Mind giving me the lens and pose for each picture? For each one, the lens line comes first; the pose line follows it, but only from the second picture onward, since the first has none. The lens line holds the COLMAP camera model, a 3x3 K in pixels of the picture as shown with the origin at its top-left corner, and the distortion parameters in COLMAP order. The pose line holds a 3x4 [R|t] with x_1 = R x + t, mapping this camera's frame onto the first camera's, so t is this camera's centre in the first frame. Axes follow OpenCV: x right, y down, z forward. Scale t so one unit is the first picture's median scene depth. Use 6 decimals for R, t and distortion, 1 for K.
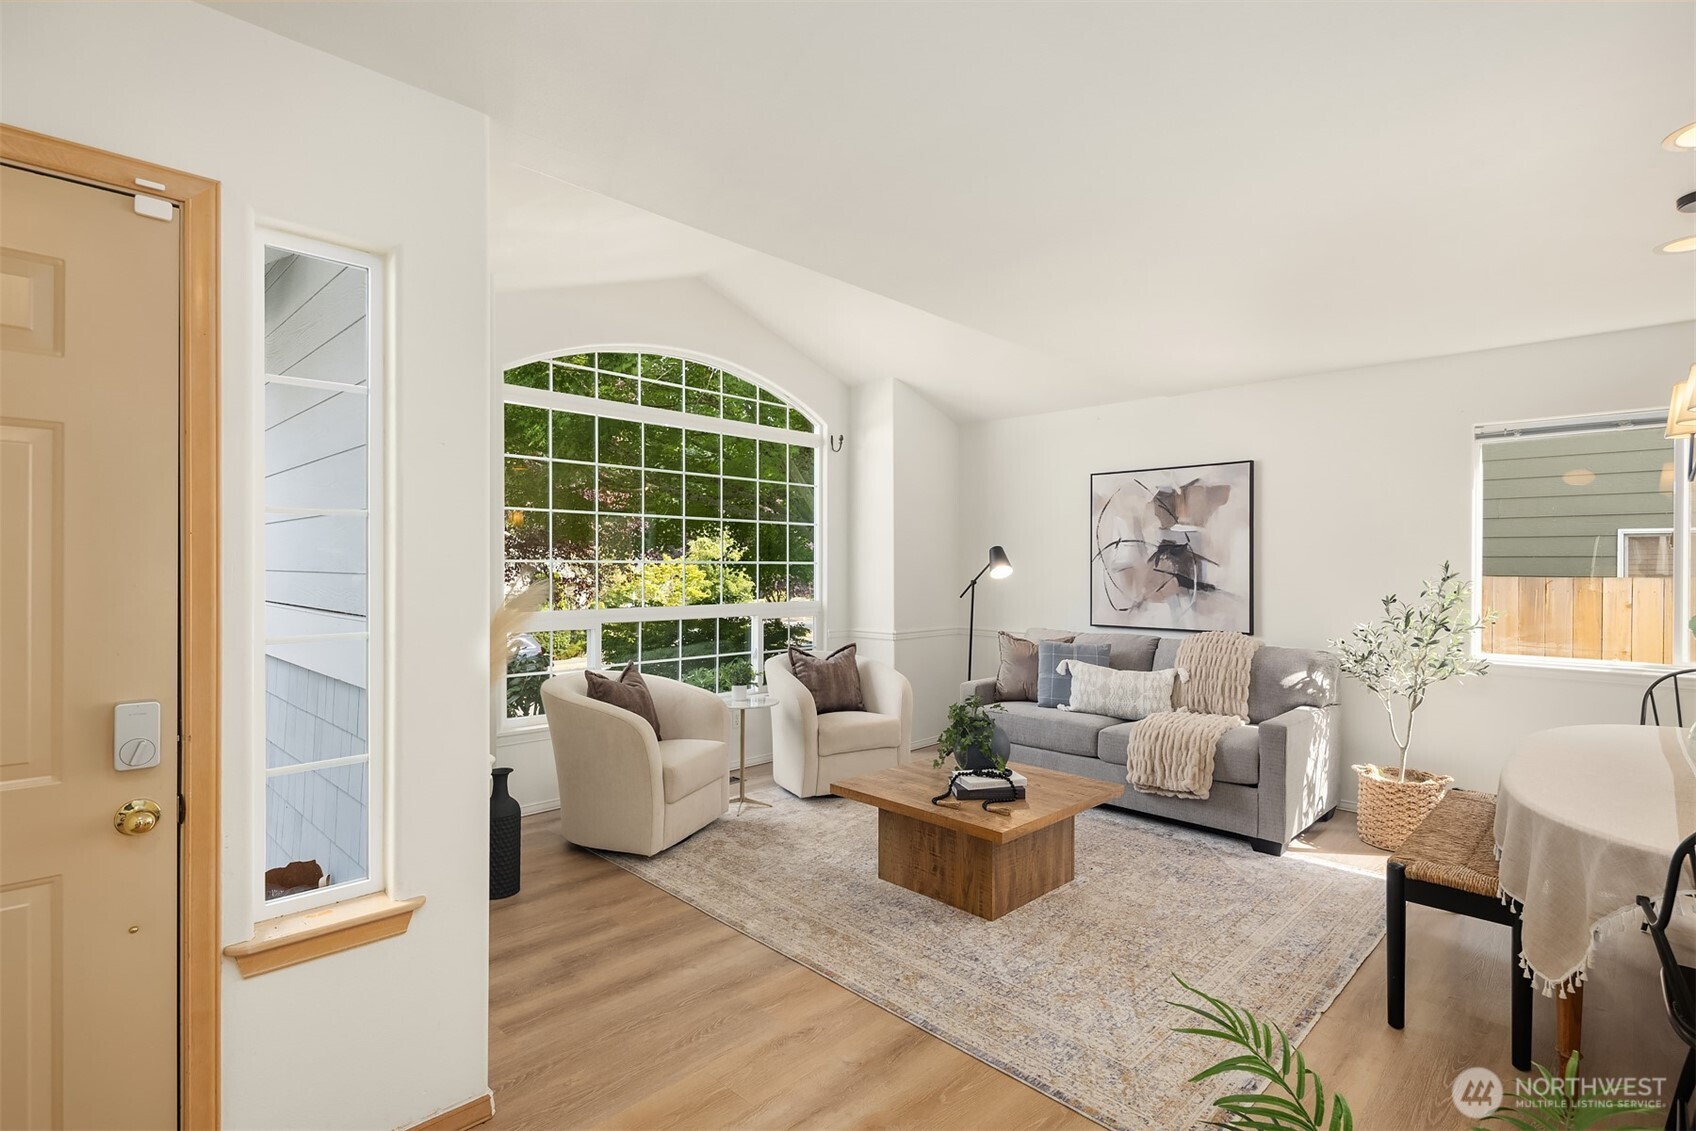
lens RADIAL K [[822.2, 0, 843.9], [0, 822.2, 563.9], [0, 0, 1]] dist [0.010674, 0.000014]
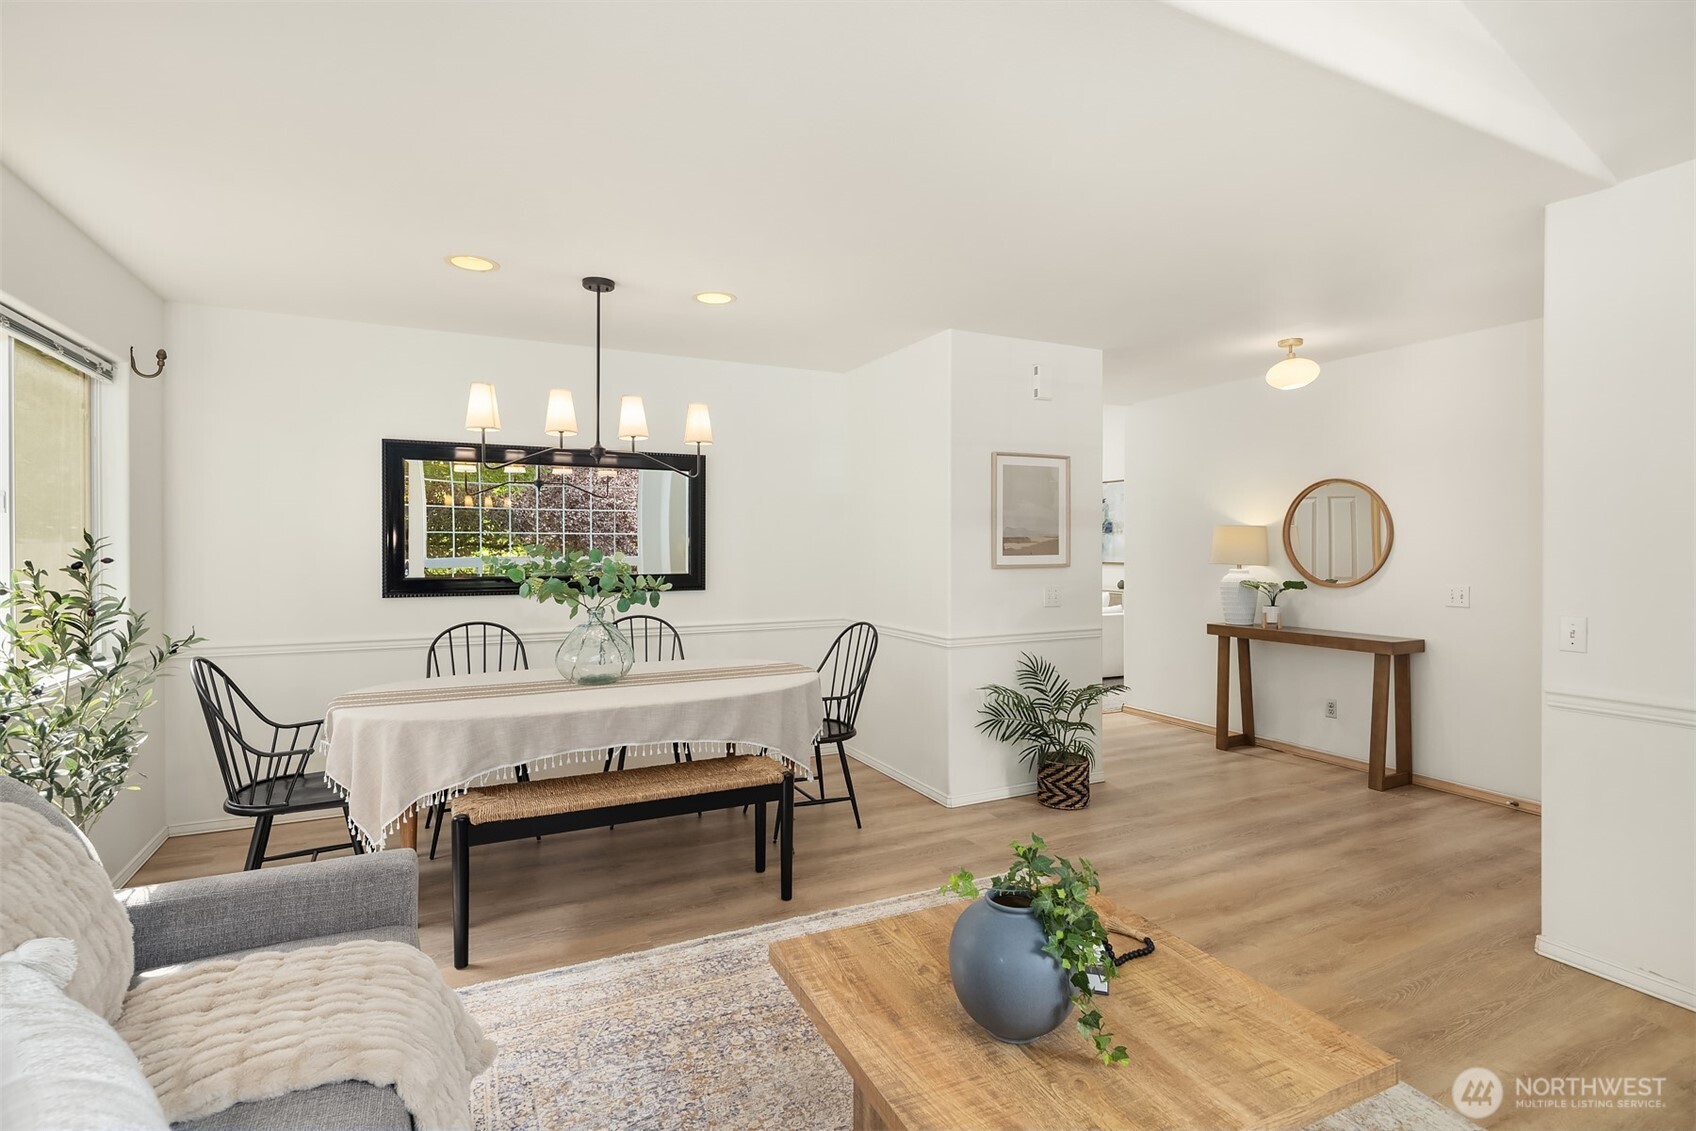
lens RADIAL K [[822.2, 0, 848.5], [0, 822.2, 562.5], [0, 0, 1]] dist [0.010674, 0.000014]
pose [[-0.946164, 0.000753, 0.323686, 0.114167], [0.001632, 0.999996, 0.002444, 0.012298], [-0.323683, 0.002840, -0.946161, 1.511694]]
